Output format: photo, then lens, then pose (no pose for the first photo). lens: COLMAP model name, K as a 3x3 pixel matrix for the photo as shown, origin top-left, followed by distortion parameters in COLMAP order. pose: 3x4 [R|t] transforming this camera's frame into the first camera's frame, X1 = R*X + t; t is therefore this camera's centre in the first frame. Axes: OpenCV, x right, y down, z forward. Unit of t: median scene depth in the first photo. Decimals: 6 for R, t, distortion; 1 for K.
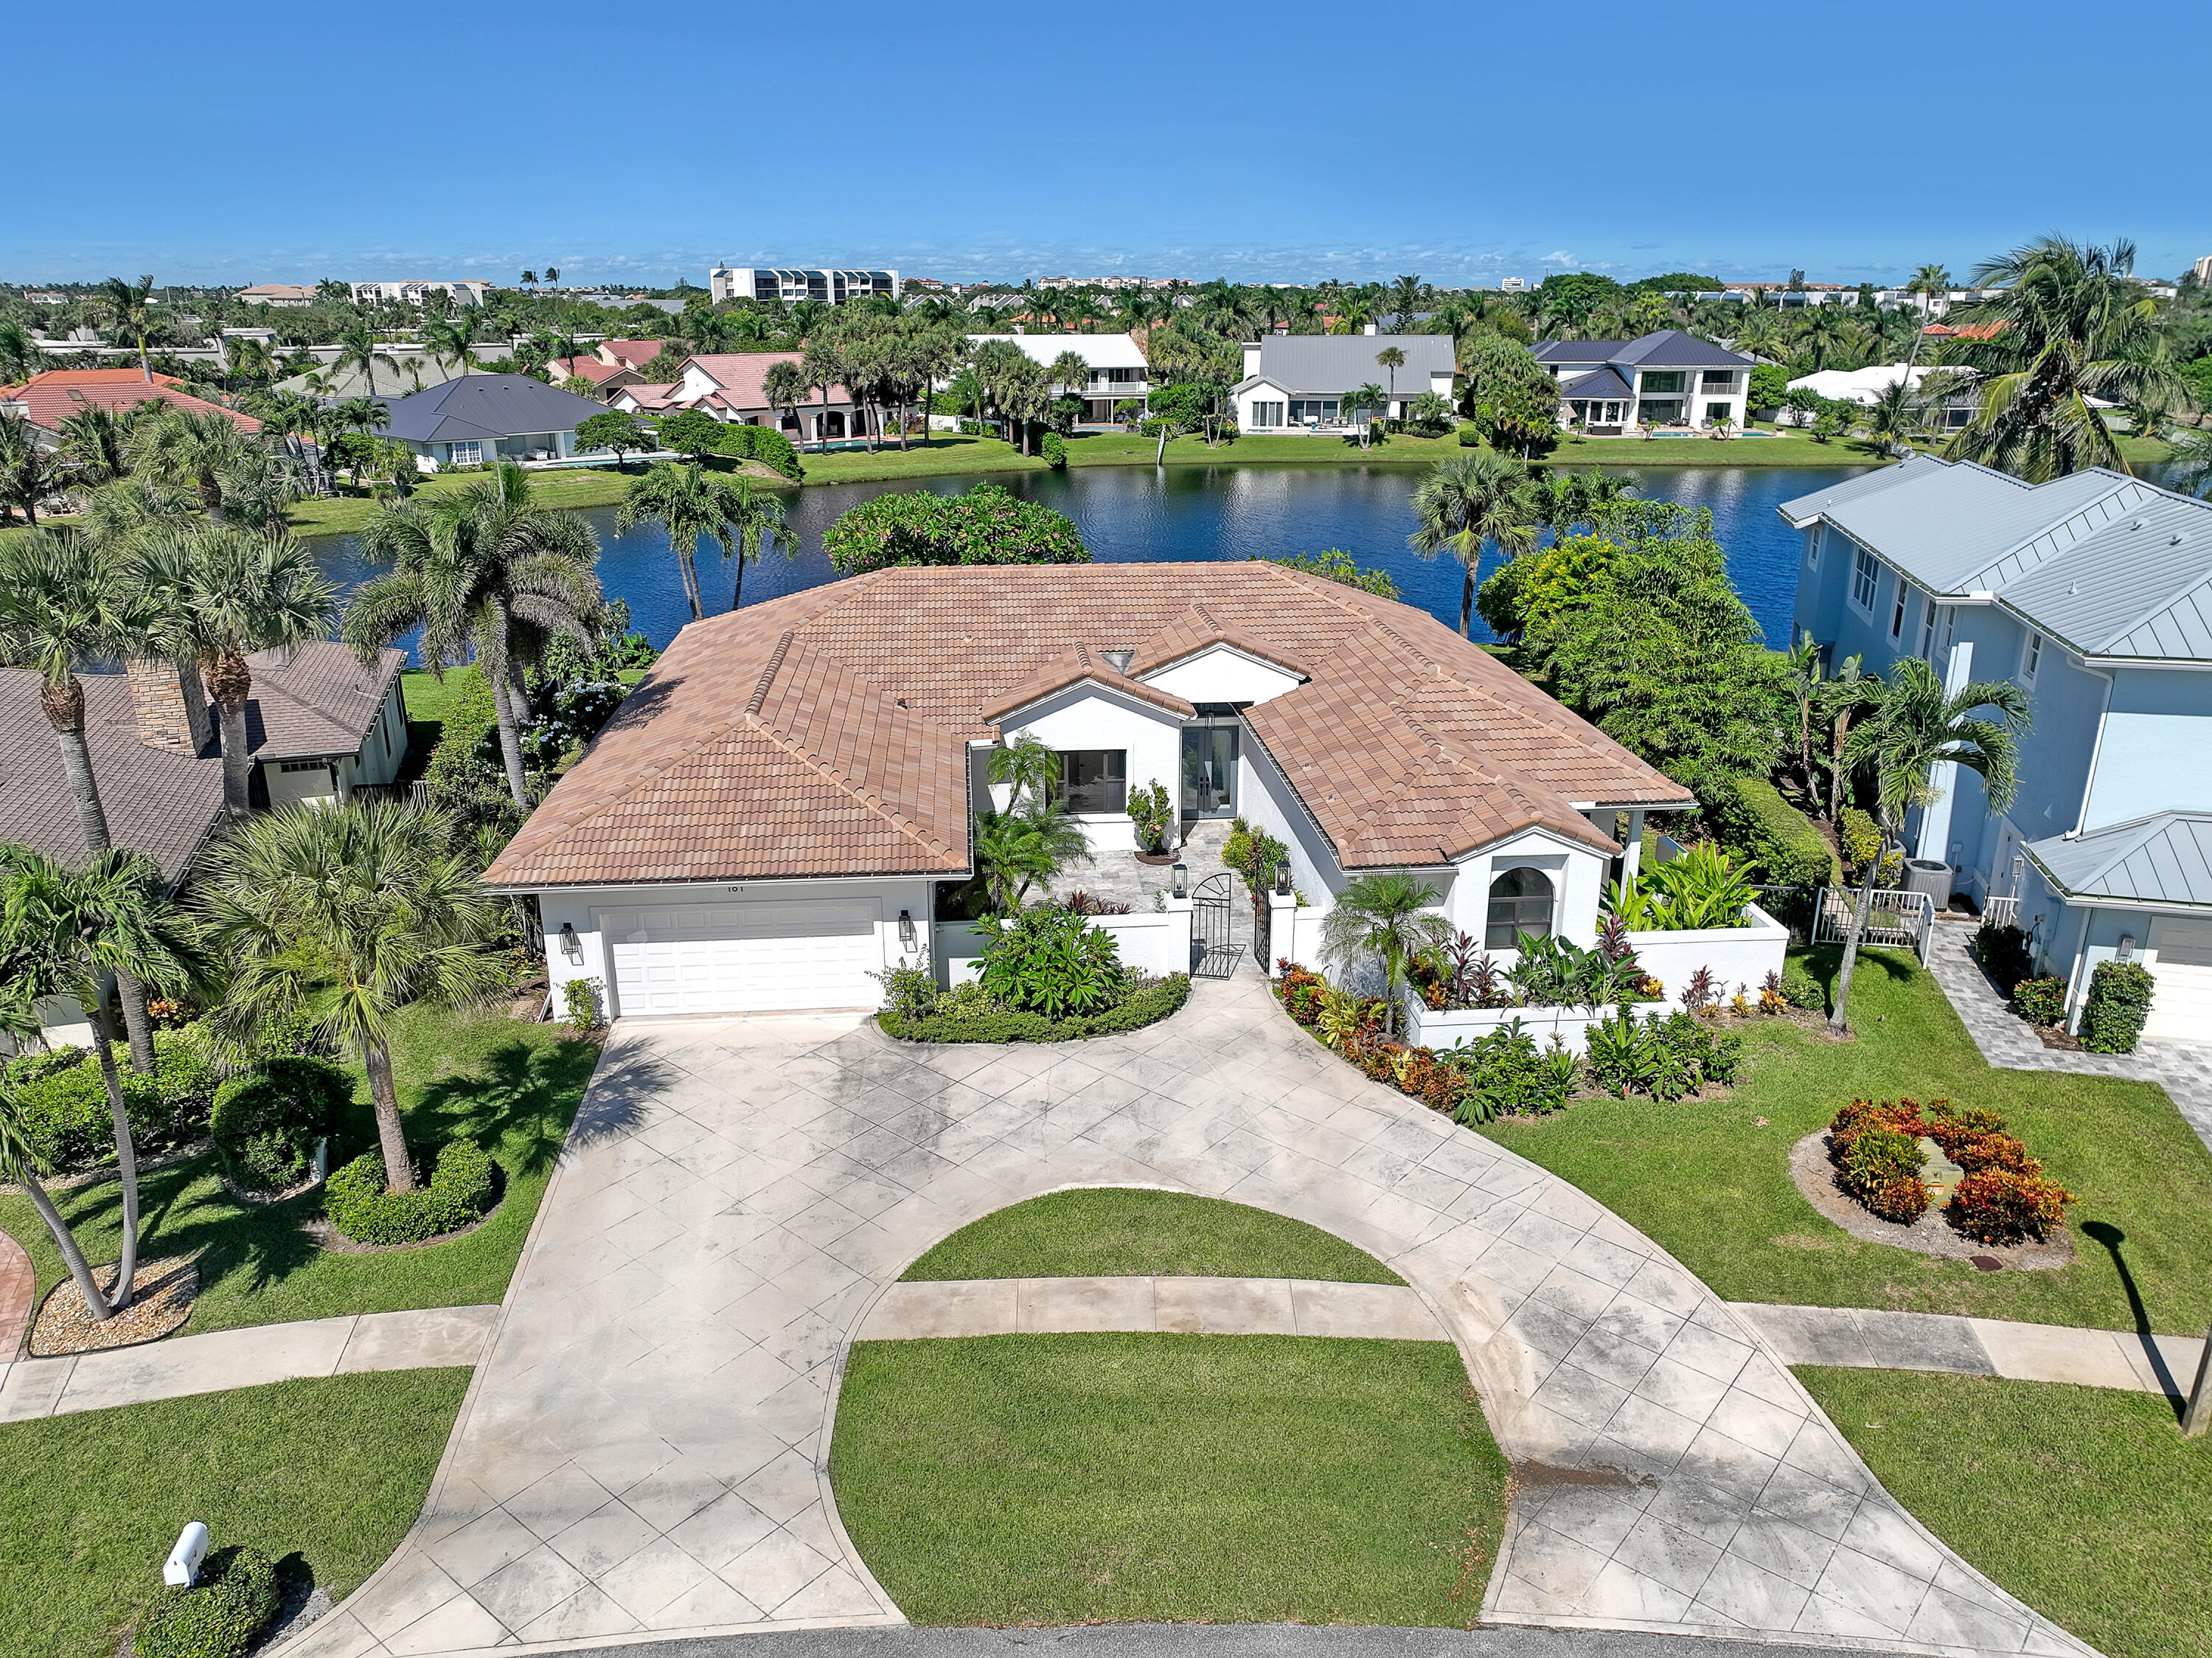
lens RADIAL K [[1590.8, 0, 1093.2], [0, 1590.8, 834.2], [0, 0, 1]] dist [0.002661, -0.000676]
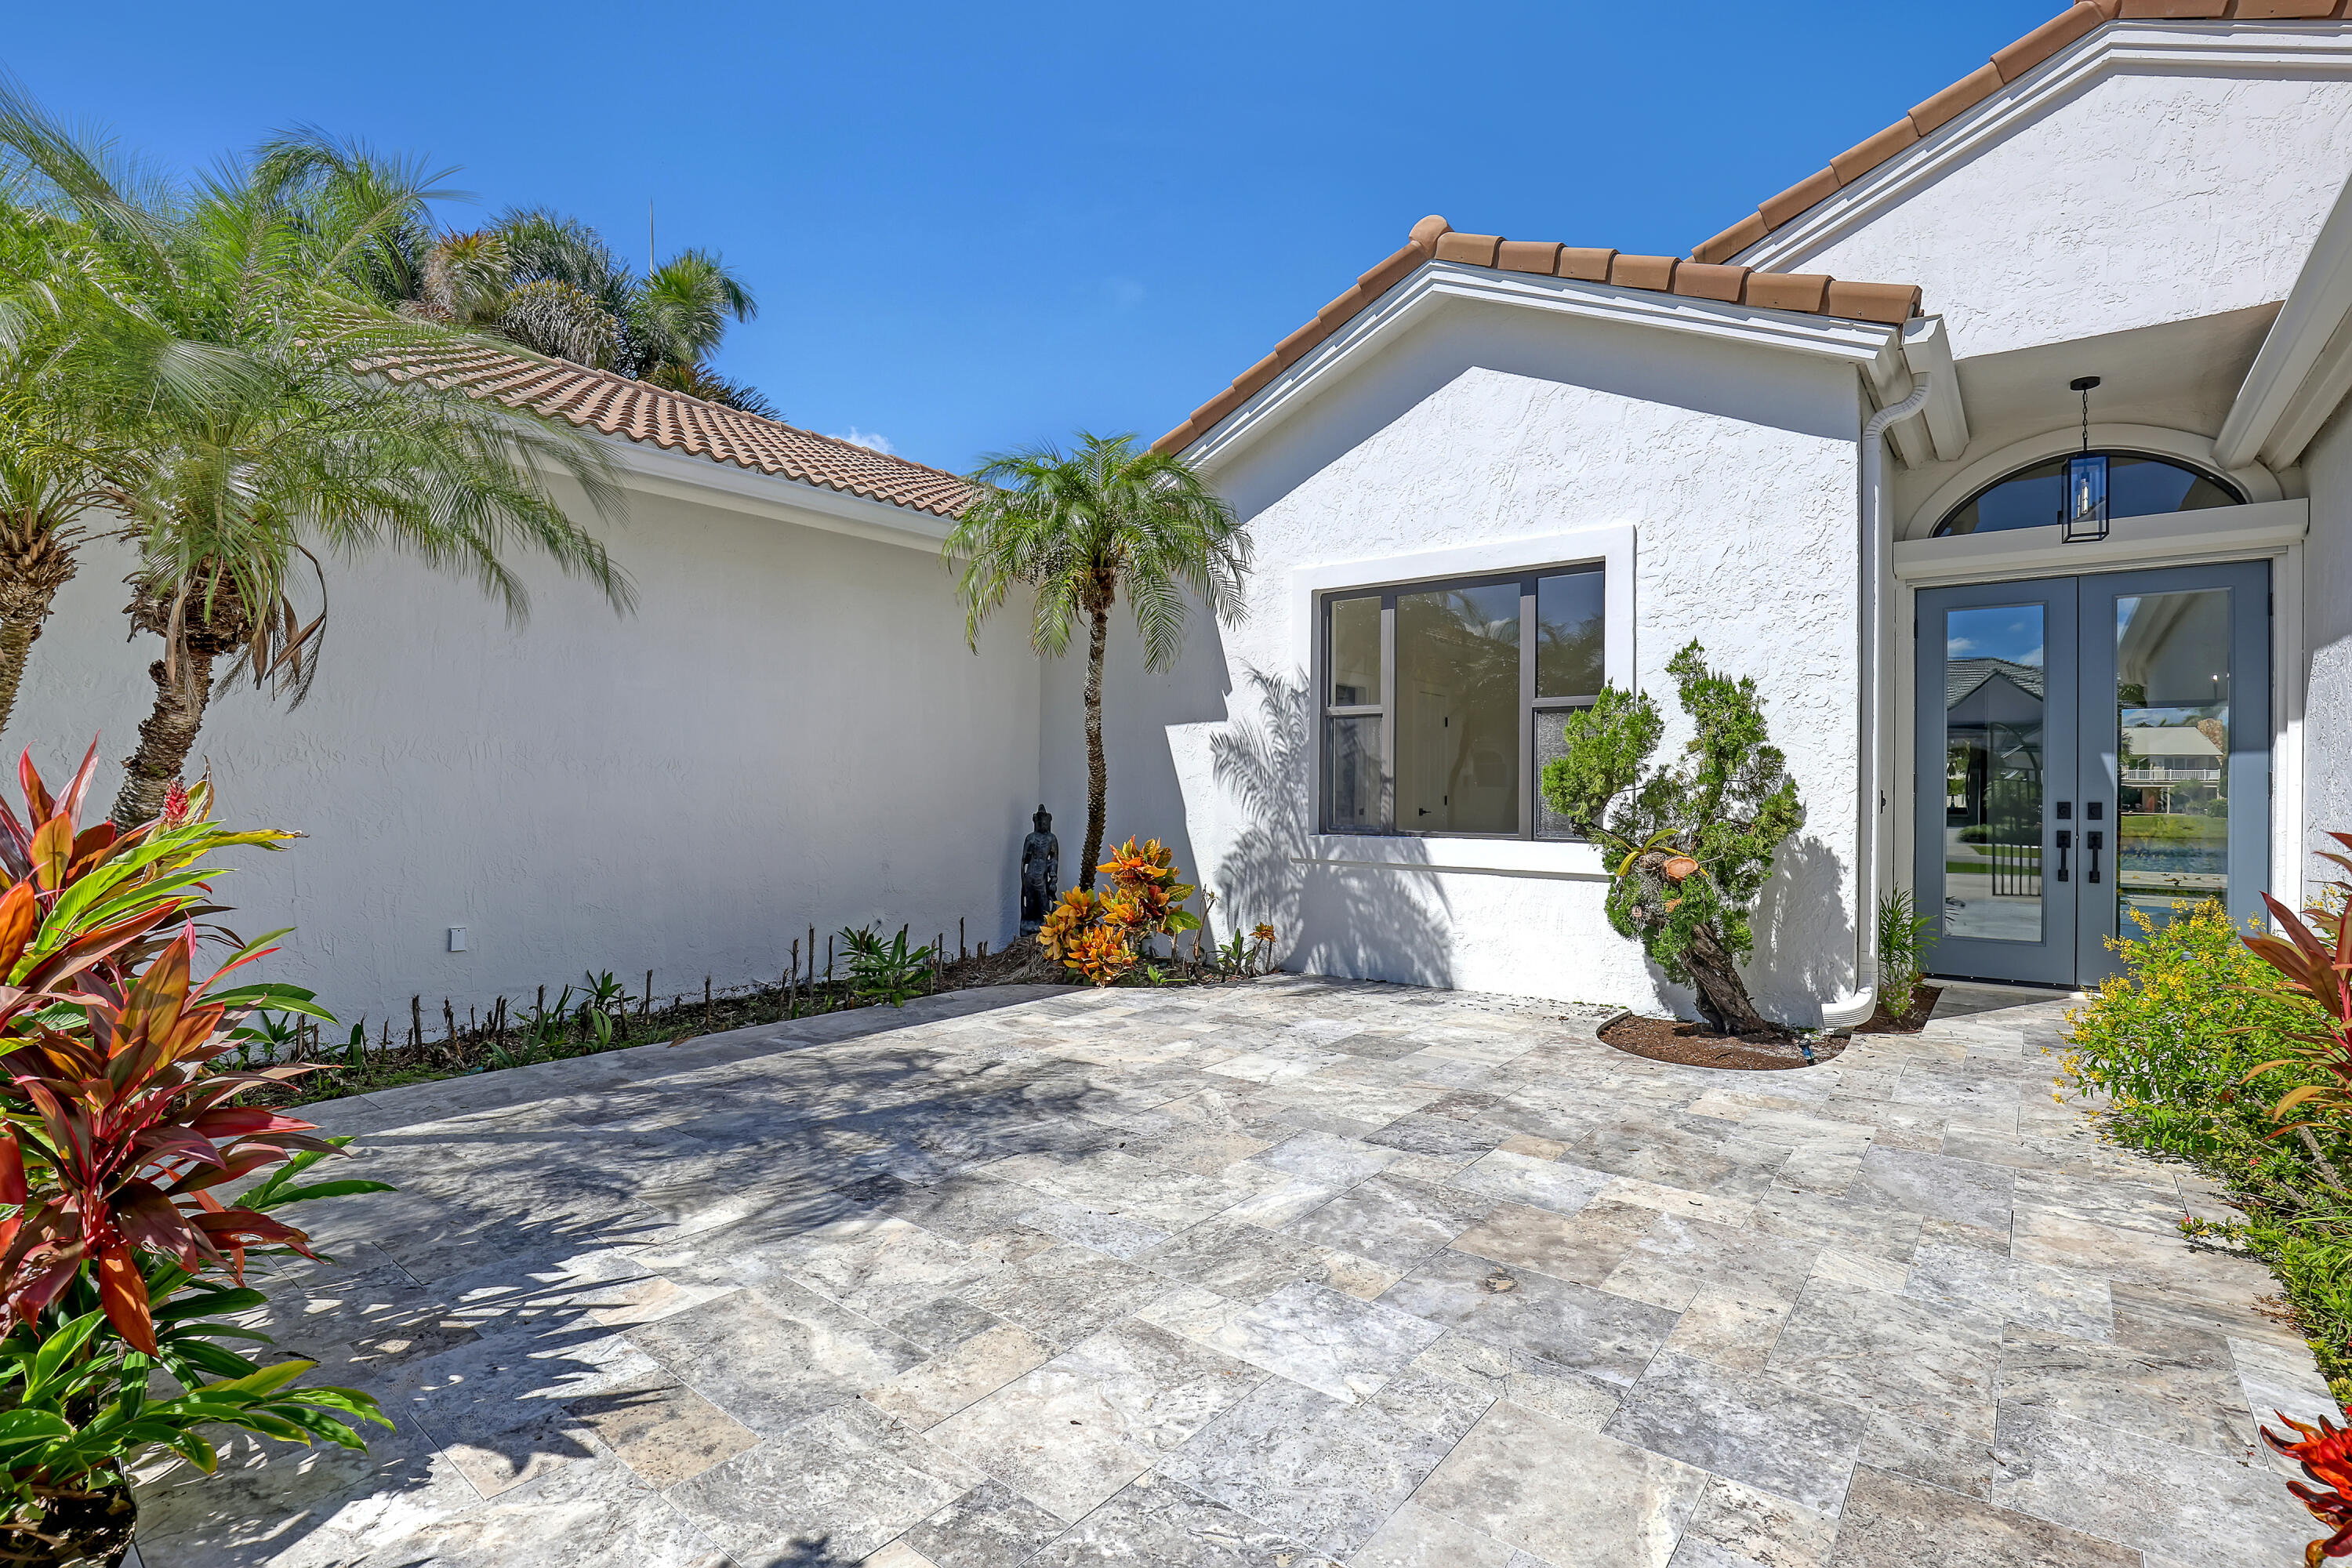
lens RADIAL K [[1100.9, 0, 1187.9], [0, 1100.9, 791.5], [0, 0, 1]] dist [-0.037159, 0.009375]
pose [[0.730604, 0.007300, -0.682762, 0.112686], [-0.232150, 0.943029, -0.238334, 0.042564], [0.642124, 0.332631, 0.690676, 1.106608]]
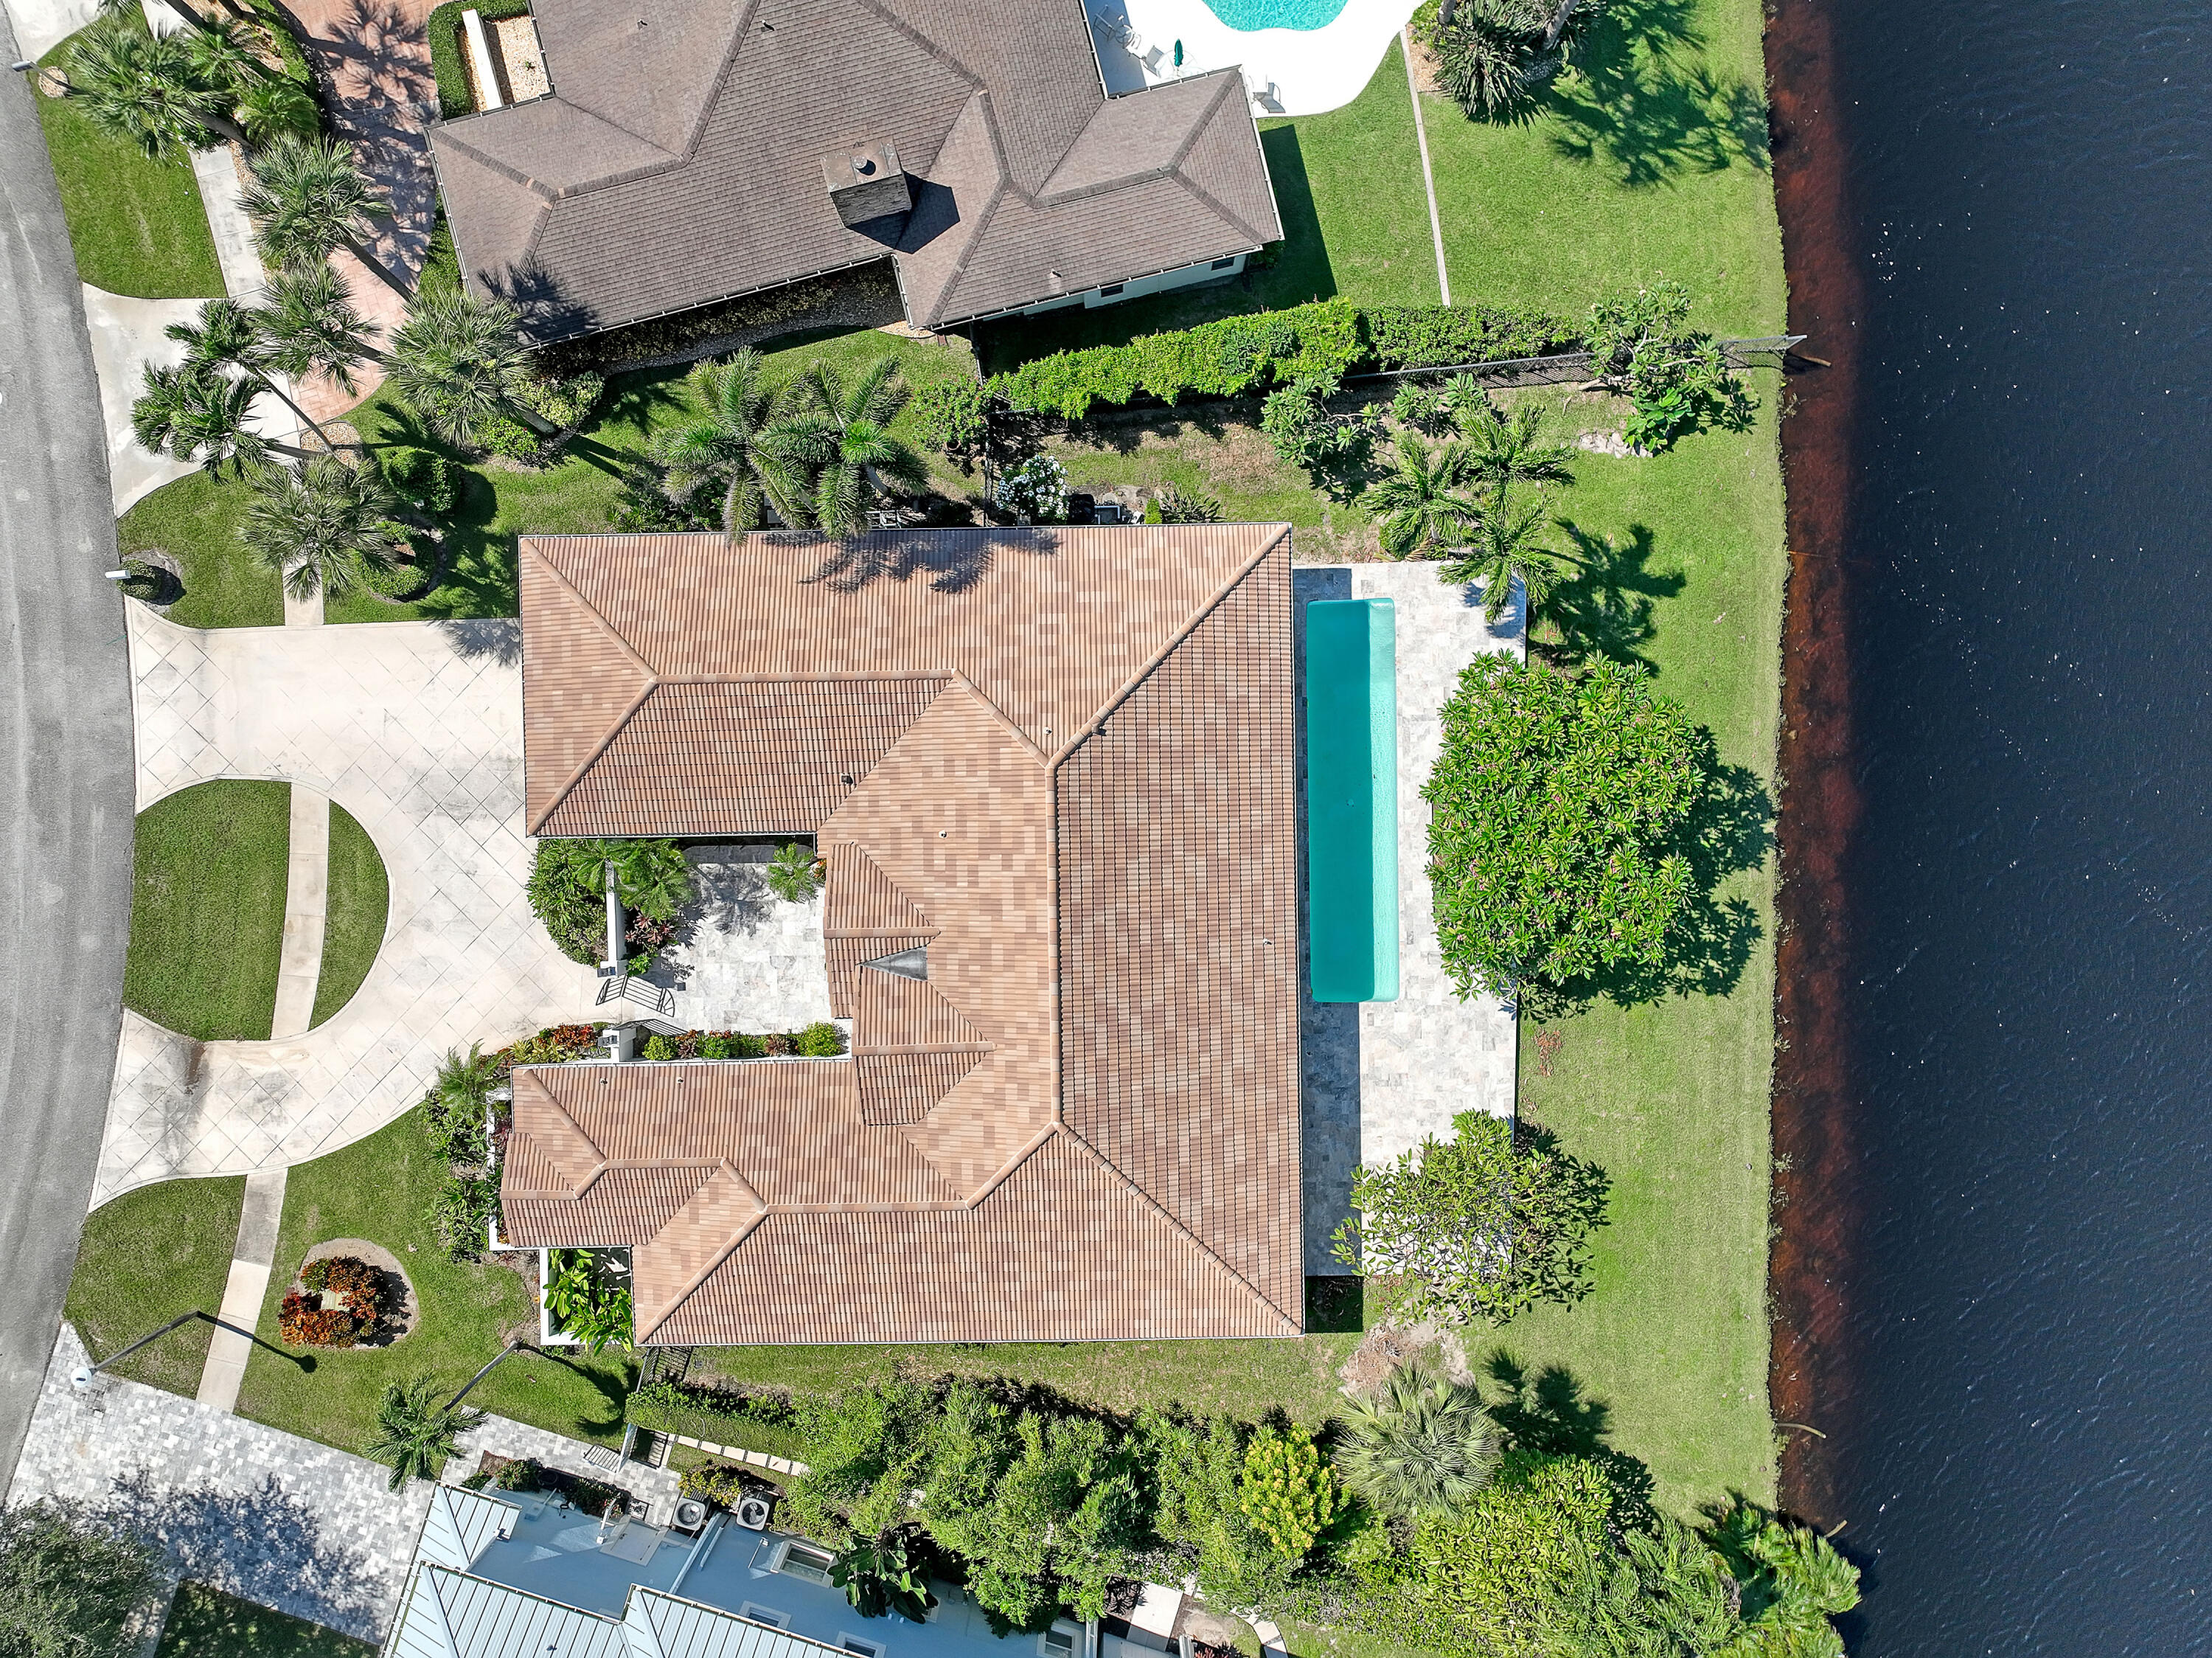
lens RADIAL K [[1590.8, 0, 1093.2], [0, 1590.8, 834.2], [0, 0, 1]] dist [0.002661, -0.000676]
pose [[-0.065187, 0.997857, 0.005687, -0.122658], [-0.307204, -0.025490, 0.951302, -1.658405], [0.949408, 0.060265, 0.308208, 1.030076]]
